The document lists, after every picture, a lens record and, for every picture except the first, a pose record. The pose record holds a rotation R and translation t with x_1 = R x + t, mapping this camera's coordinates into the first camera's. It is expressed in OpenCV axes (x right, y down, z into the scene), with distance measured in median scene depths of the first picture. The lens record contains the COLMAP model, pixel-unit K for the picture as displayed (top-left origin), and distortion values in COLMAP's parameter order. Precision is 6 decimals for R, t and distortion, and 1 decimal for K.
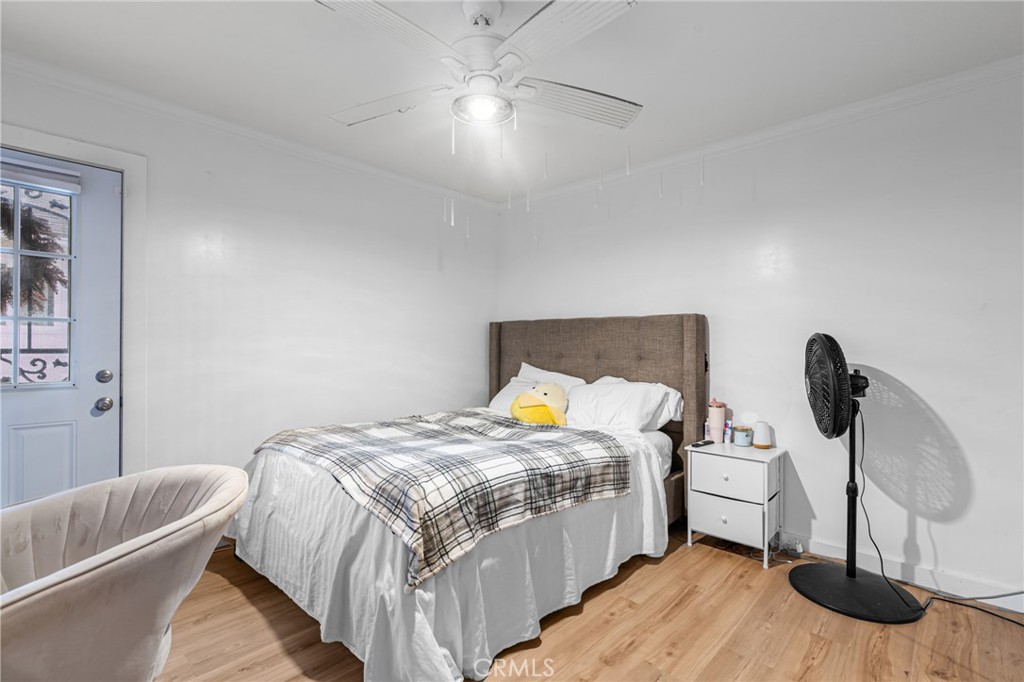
lens RADIAL K [[472.0, 0, 514.1], [0, 472.0, 344.1], [0, 0, 1]] dist [-0.004140, 0.002892]
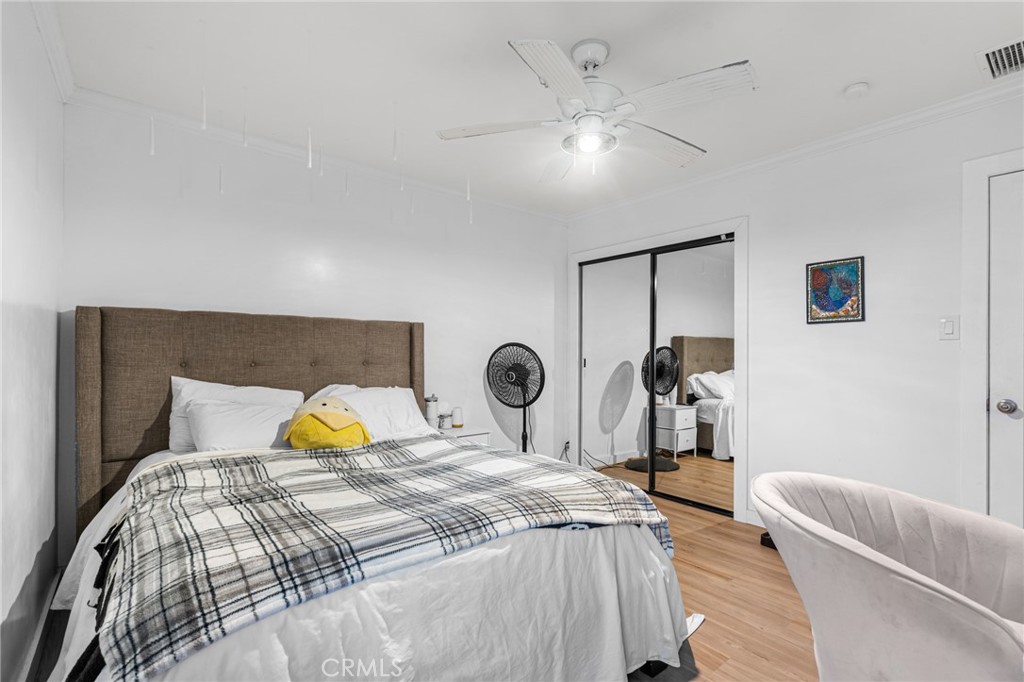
lens RADIAL K [[472.0, 0, 510.2], [0, 472.0, 345.6], [0, 0, 1]] dist [-0.004140, 0.002892]
pose [[0.196314, 0.007224, 0.980514, -1.017042], [-0.009564, 0.999939, -0.005453, -0.006294], [-0.980494, -0.008308, 0.196372, 0.821812]]
